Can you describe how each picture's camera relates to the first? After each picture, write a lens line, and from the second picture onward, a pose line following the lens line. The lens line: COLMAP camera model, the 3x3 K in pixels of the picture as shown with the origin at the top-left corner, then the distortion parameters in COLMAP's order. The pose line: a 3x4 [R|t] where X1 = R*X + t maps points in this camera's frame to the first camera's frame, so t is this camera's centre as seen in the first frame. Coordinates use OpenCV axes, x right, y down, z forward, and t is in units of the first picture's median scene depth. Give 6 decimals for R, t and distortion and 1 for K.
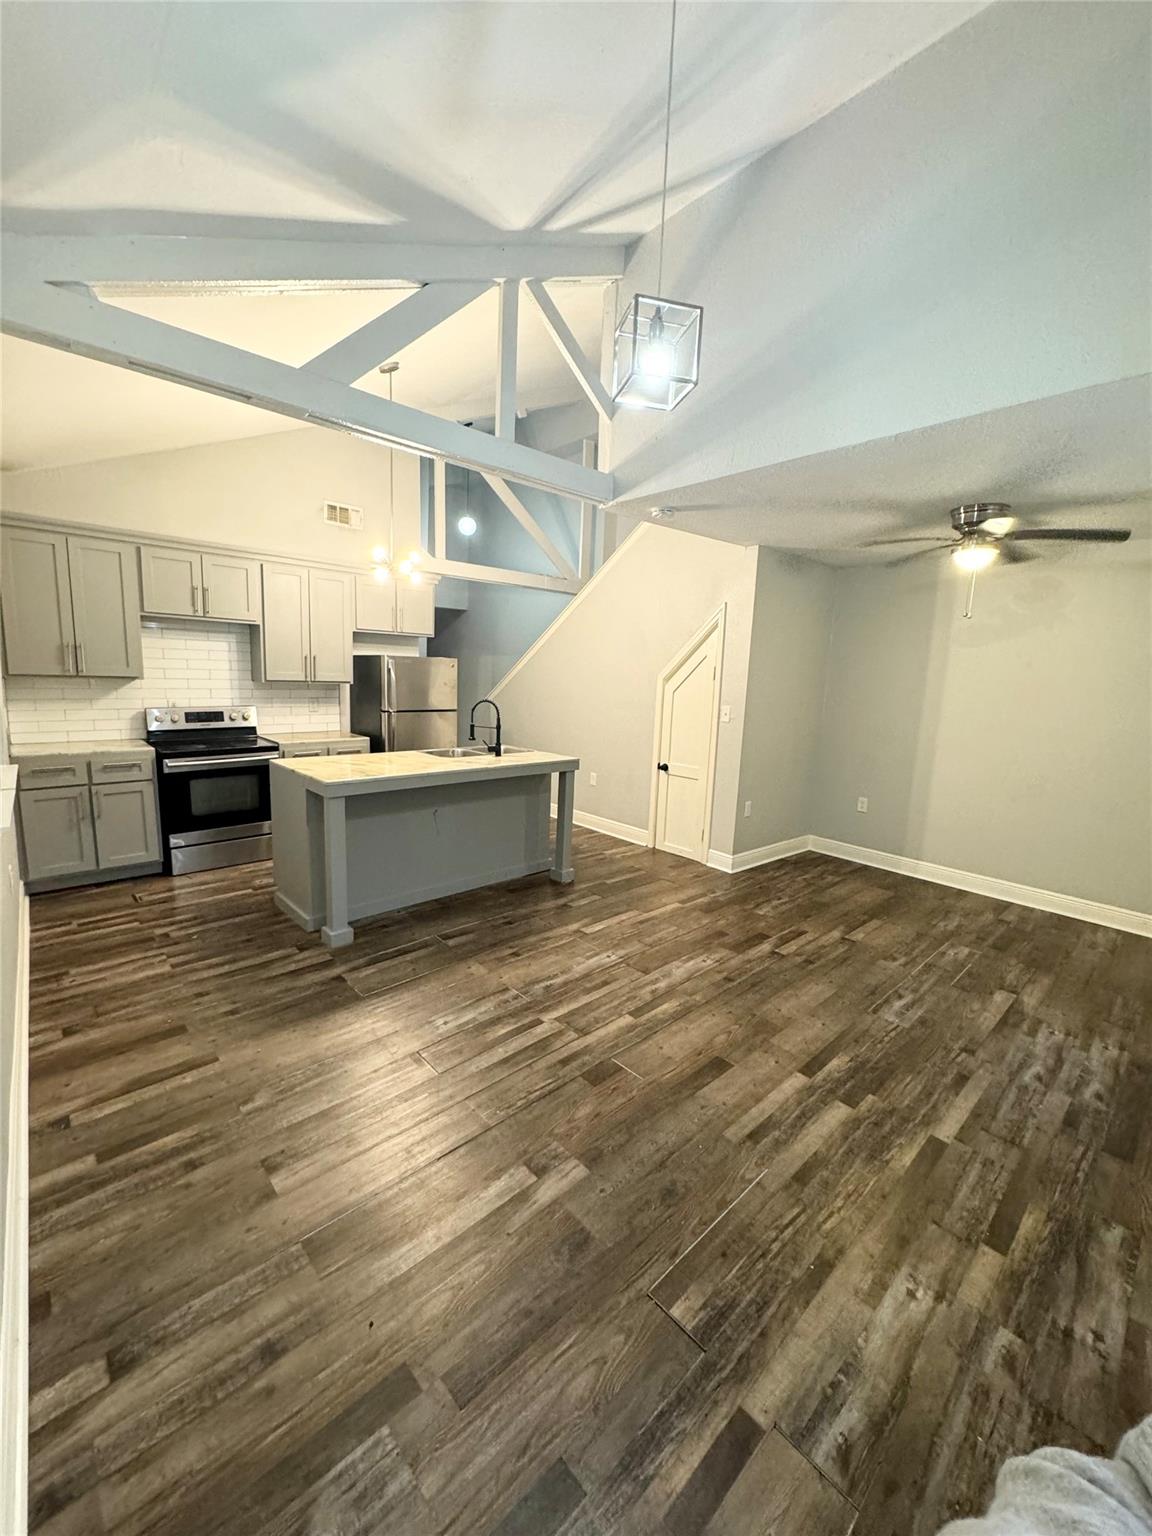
lens RADIAL K [[614.8, 0, 576.0], [0, 614.8, 768.0], [0, 0, 1]] dist [-0.001653, -0.000427]
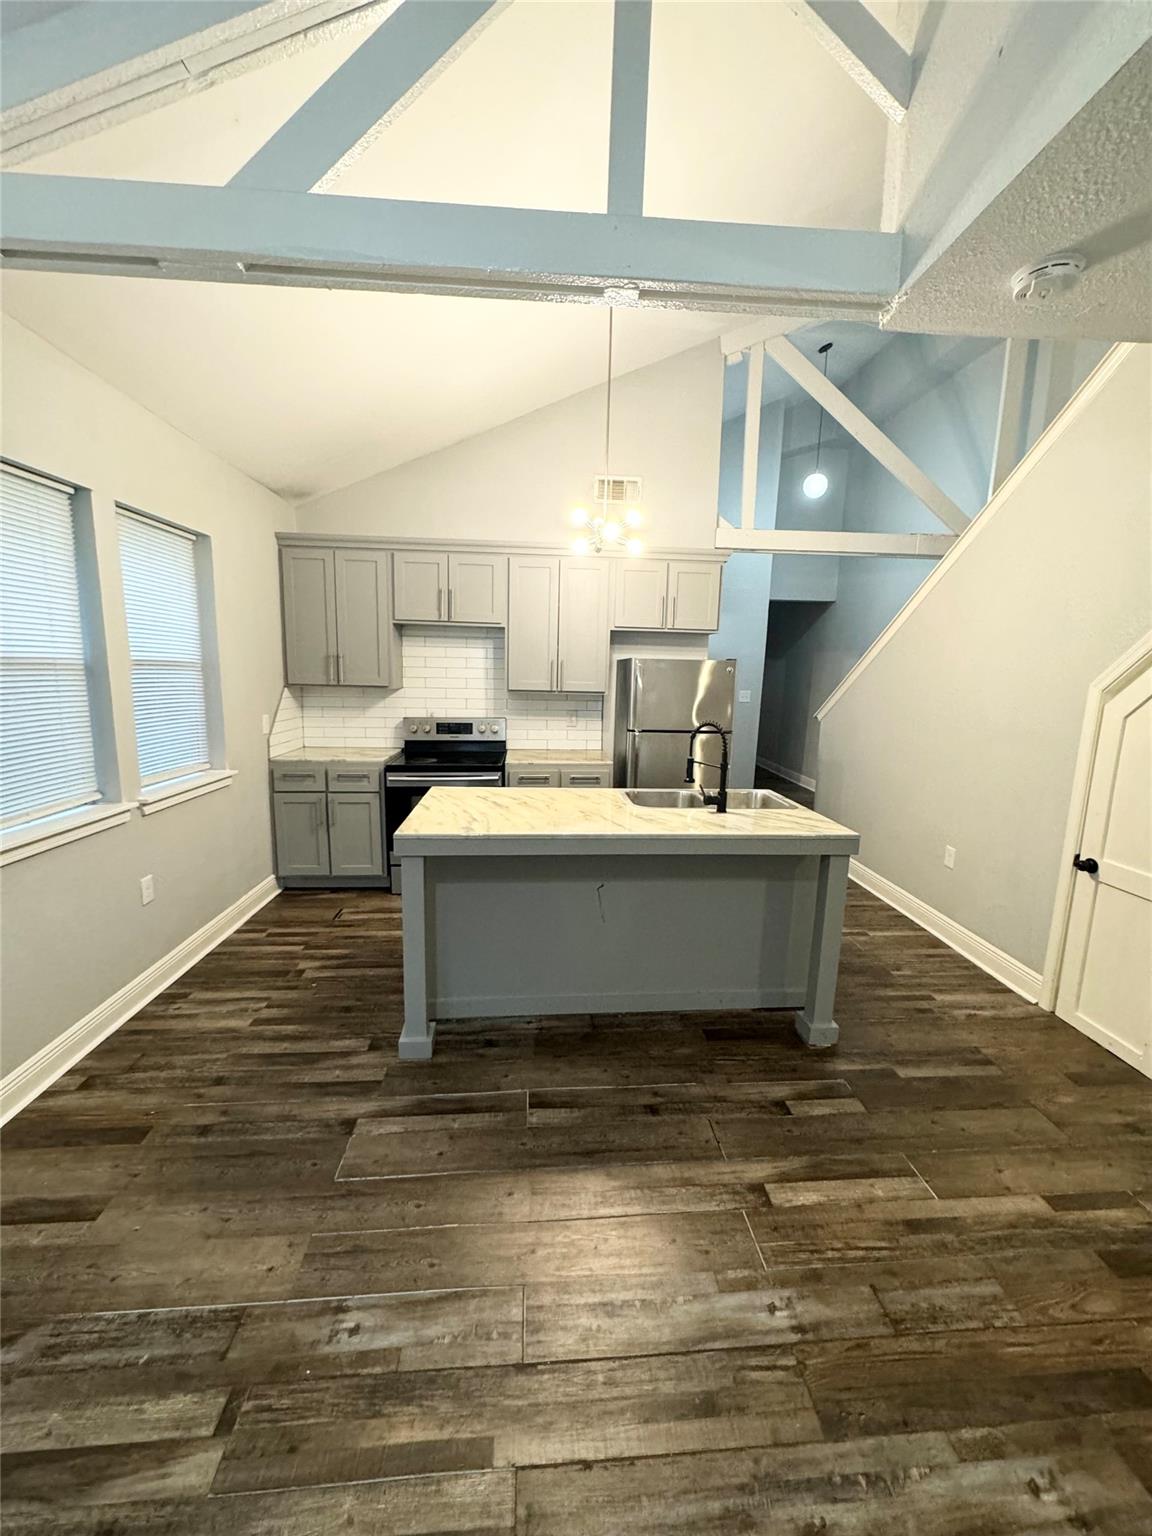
lens RADIAL K [[614.8, 0, 576.0], [0, 614.8, 768.0], [0, 0, 1]] dist [-0.001653, -0.000427]
pose [[0.785655, 0.082294, -0.613167, 0.148281], [-0.091059, 0.995701, 0.016961, -0.065790], [0.611927, 0.042509, 0.789771, 0.438598]]
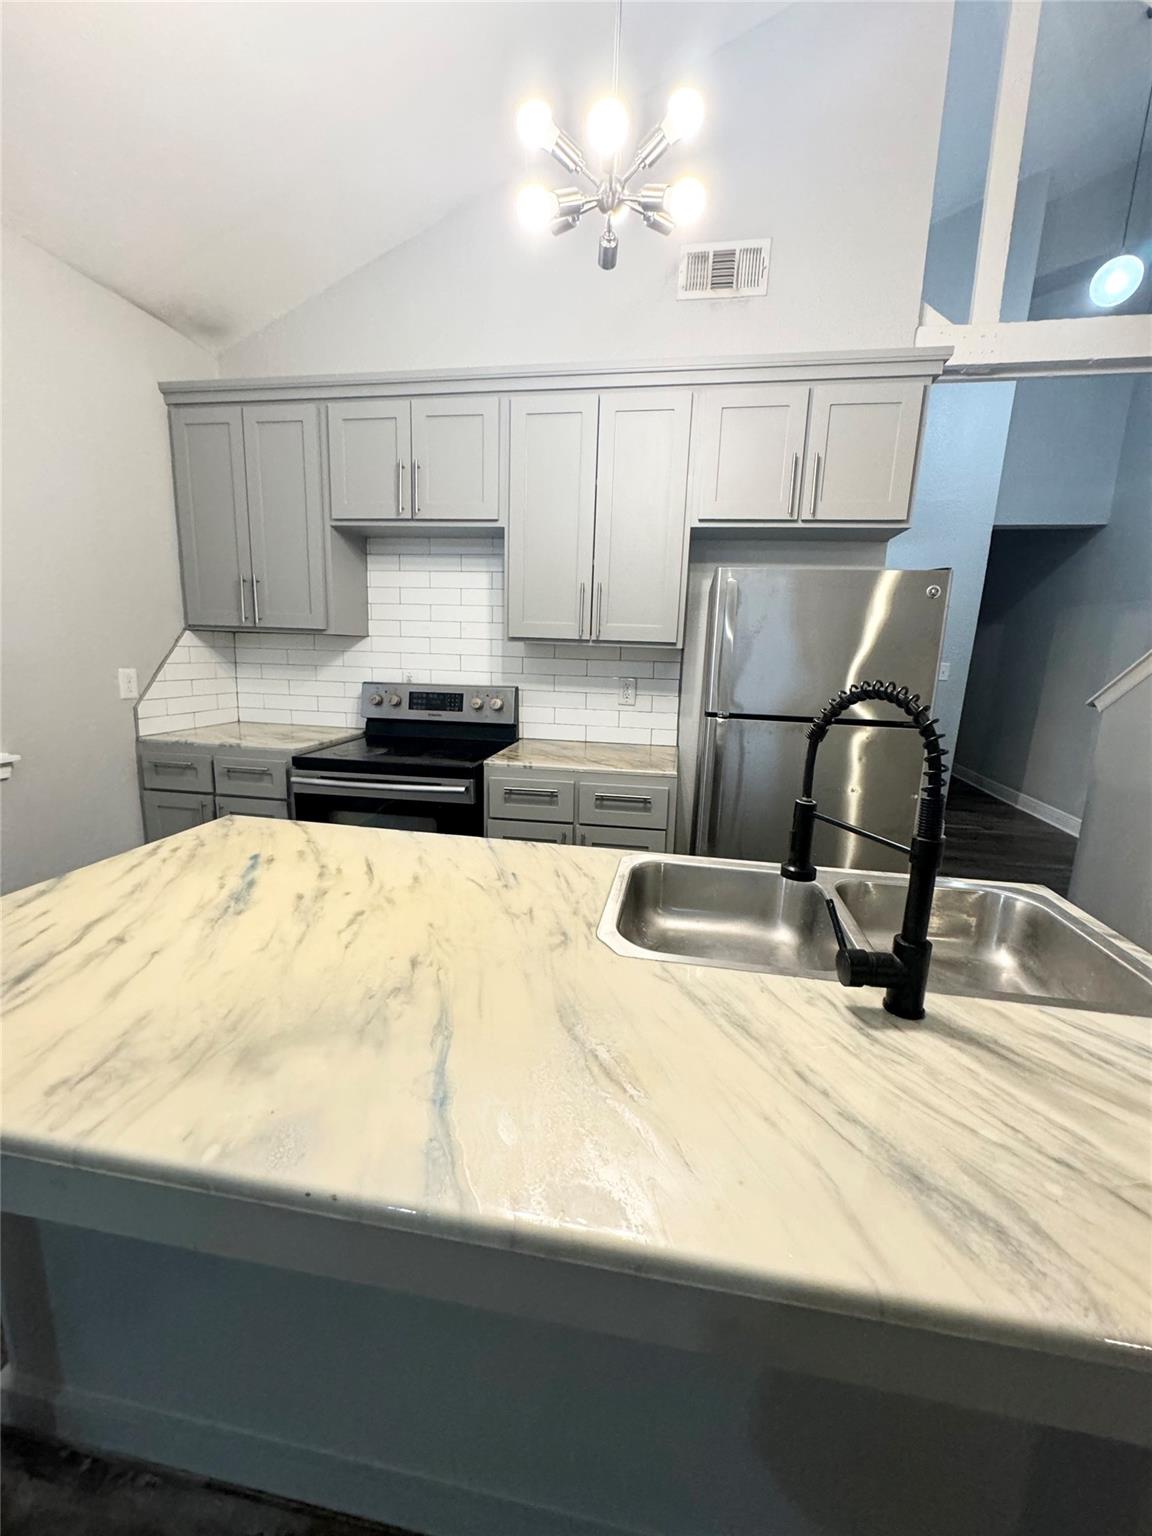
lens RADIAL K [[614.8, 0, 576.0], [0, 614.8, 768.0], [0, 0, 1]] dist [-0.001653, -0.000427]
pose [[0.612738, 0.137355, -0.778258, -0.062376], [-0.134760, 0.988517, 0.068364, -0.092677], [0.778712, 0.062989, 0.624212, 0.873235]]
